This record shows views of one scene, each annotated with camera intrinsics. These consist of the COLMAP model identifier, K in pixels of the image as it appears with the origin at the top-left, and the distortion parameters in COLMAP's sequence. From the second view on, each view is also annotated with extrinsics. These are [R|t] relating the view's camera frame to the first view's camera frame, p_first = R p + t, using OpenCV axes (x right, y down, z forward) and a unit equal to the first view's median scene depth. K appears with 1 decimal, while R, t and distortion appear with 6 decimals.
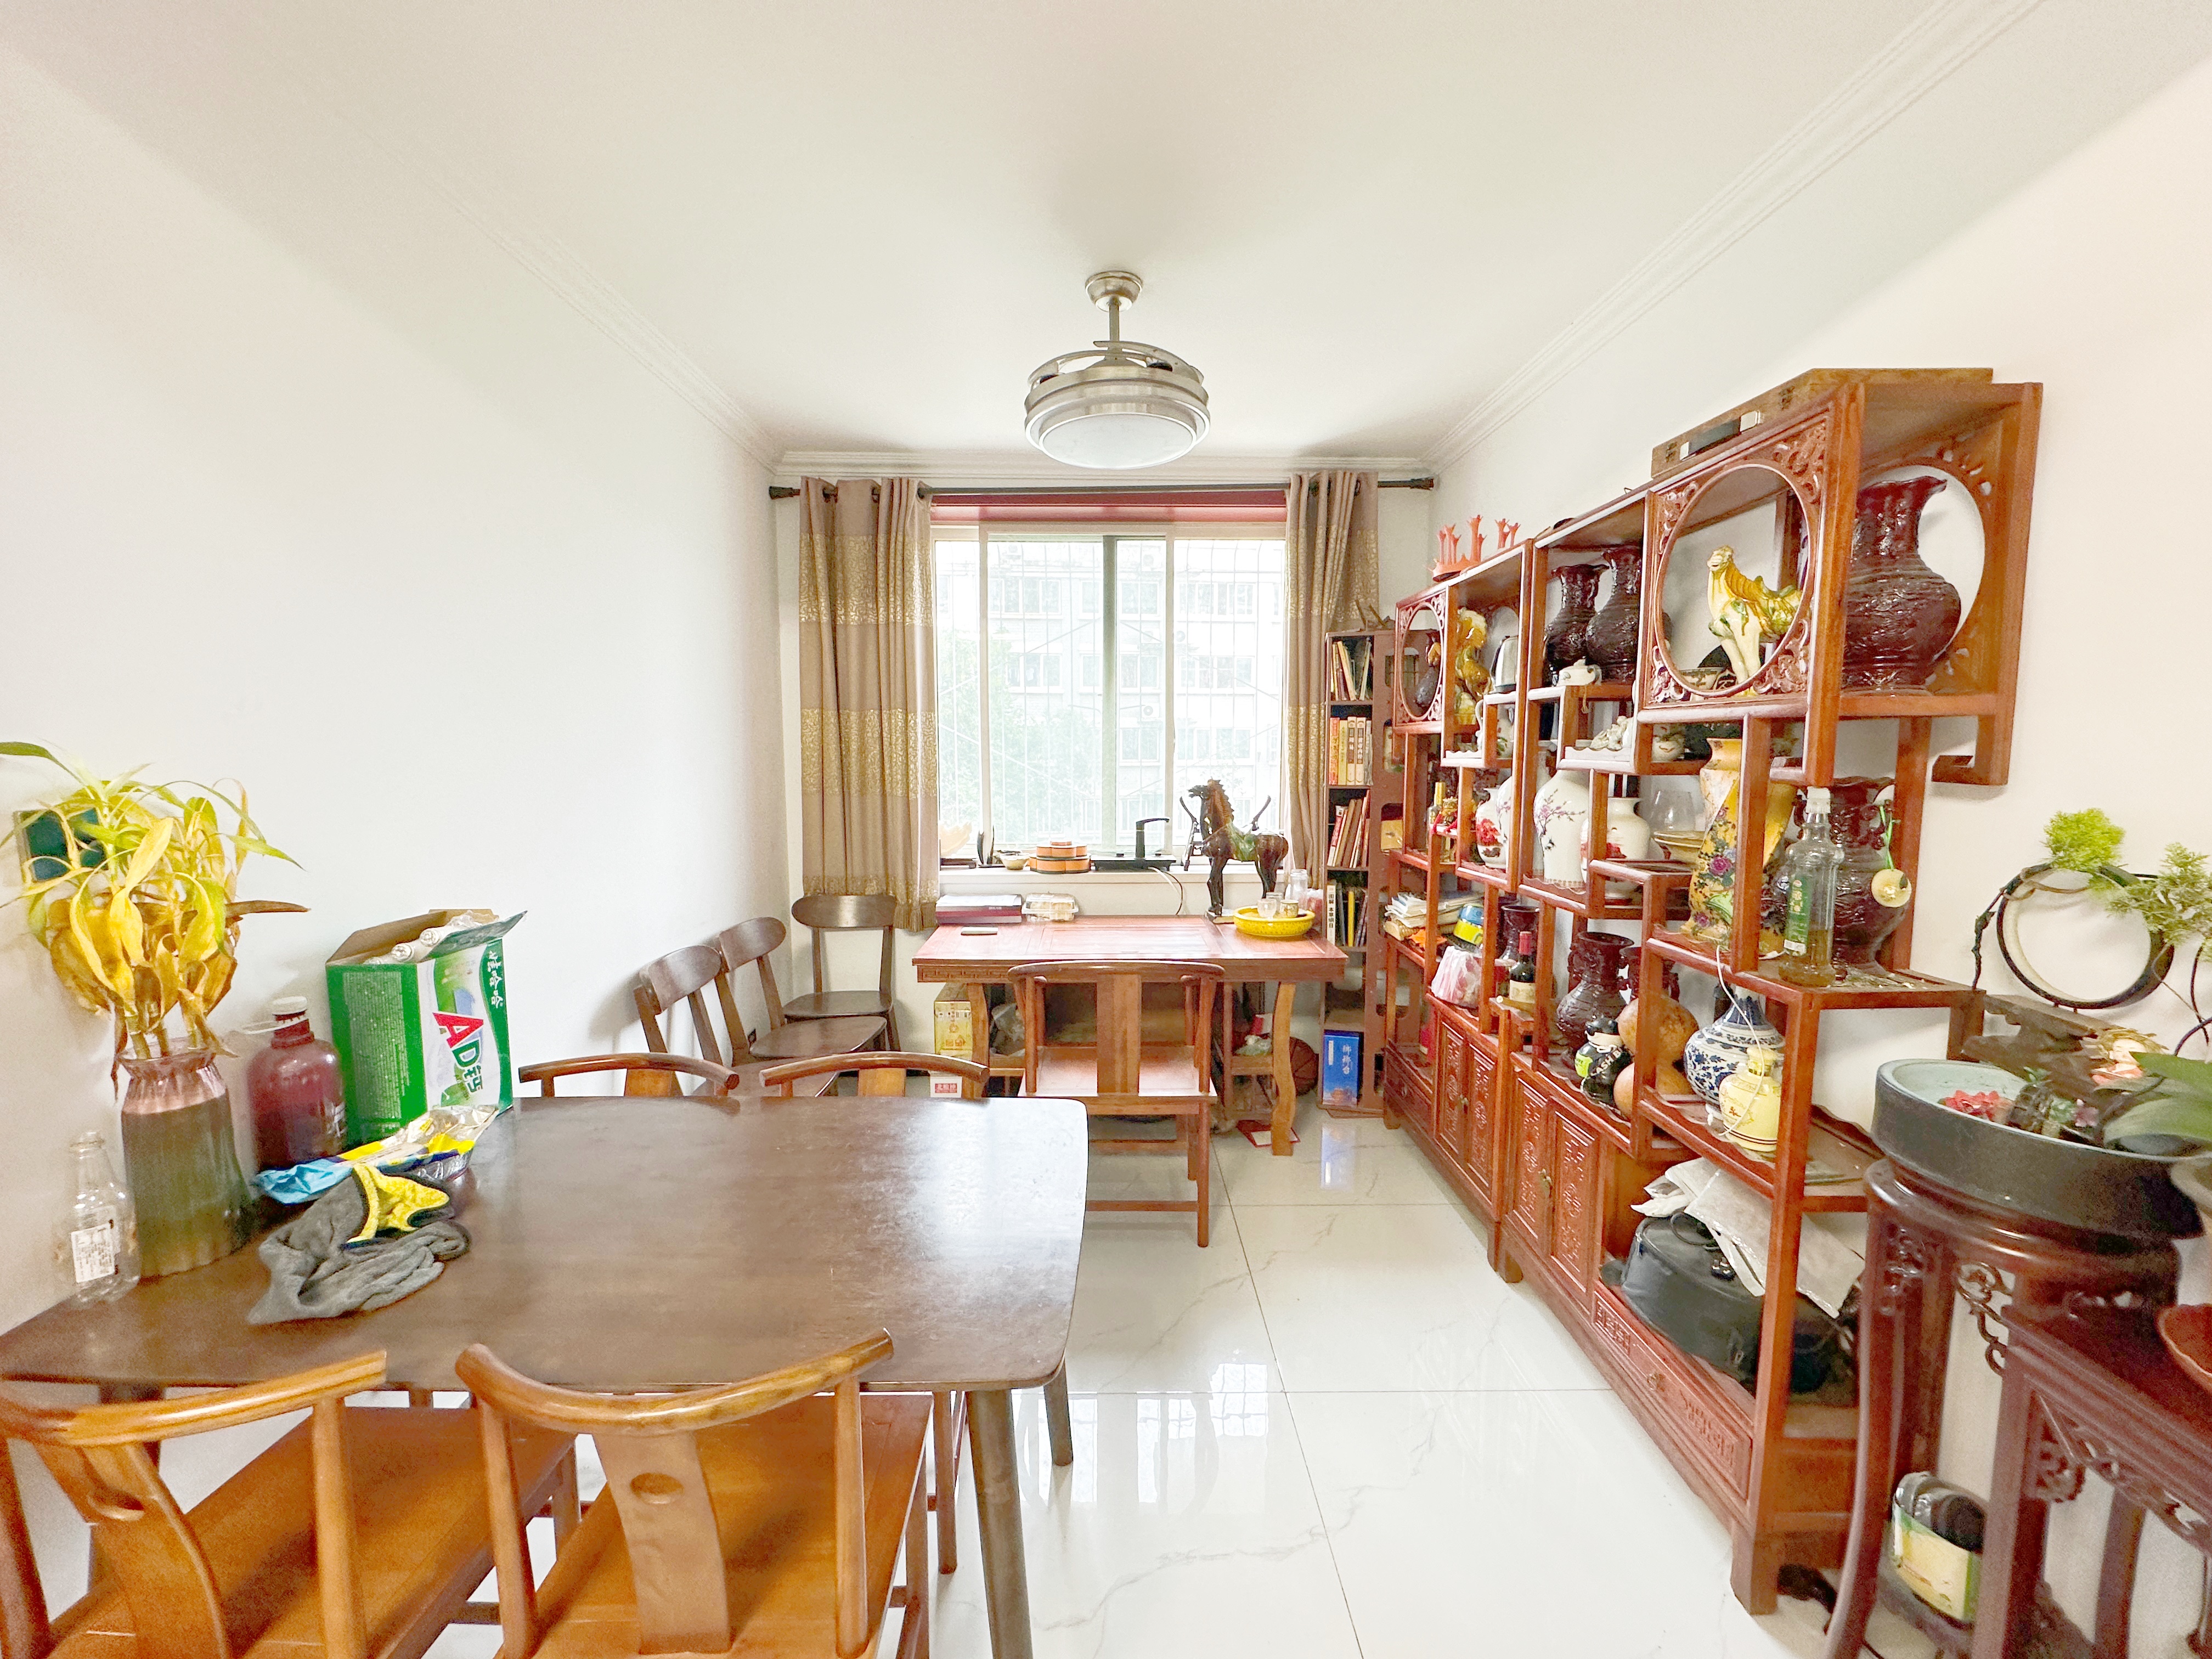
lens RADIAL K [[888.9, 0, 1101.8], [0, 888.9, 833.9], [0, 0, 1]] dist [0.000902, -0.000123]
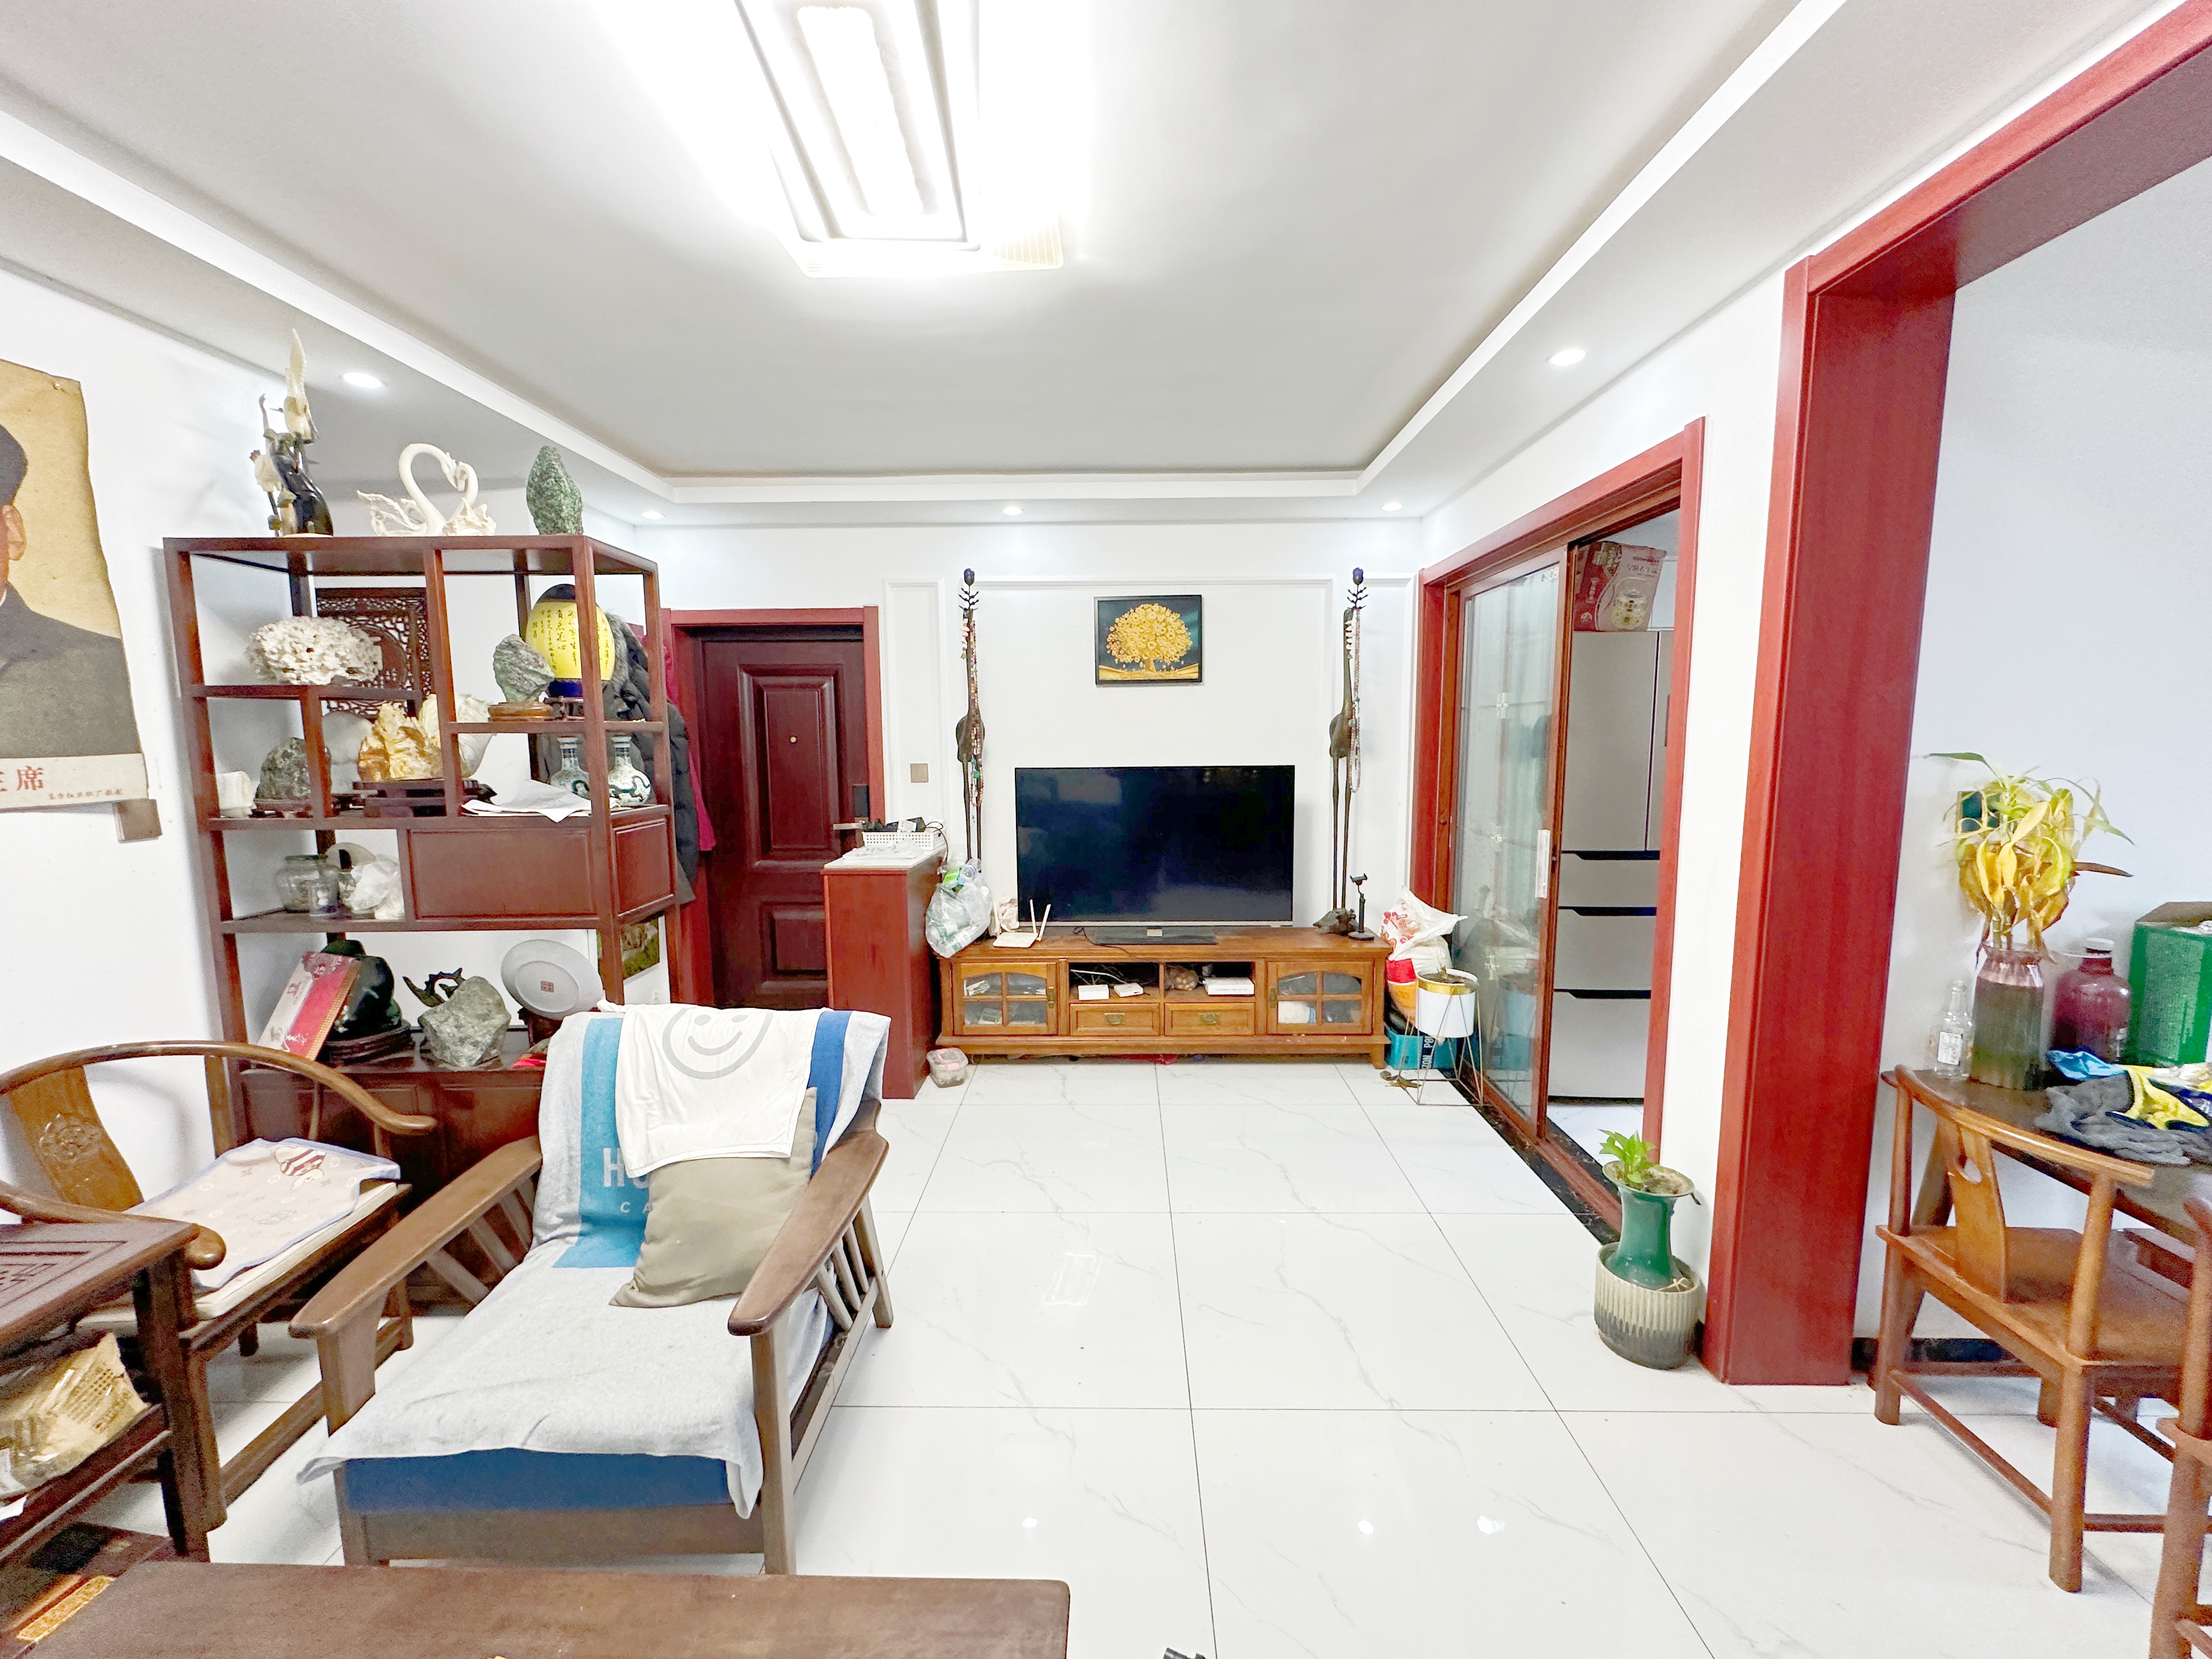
lens RADIAL K [[888.9, 0, 1100.2], [0, 888.9, 833.3], [0, 0, 1]] dist [0.000902, -0.000123]
pose [[-0.016644, 0.115080, -0.993217, 0.517679], [-0.087525, 0.989373, 0.116102, 0.001193], [0.996023, 0.088864, -0.006395, -0.615625]]
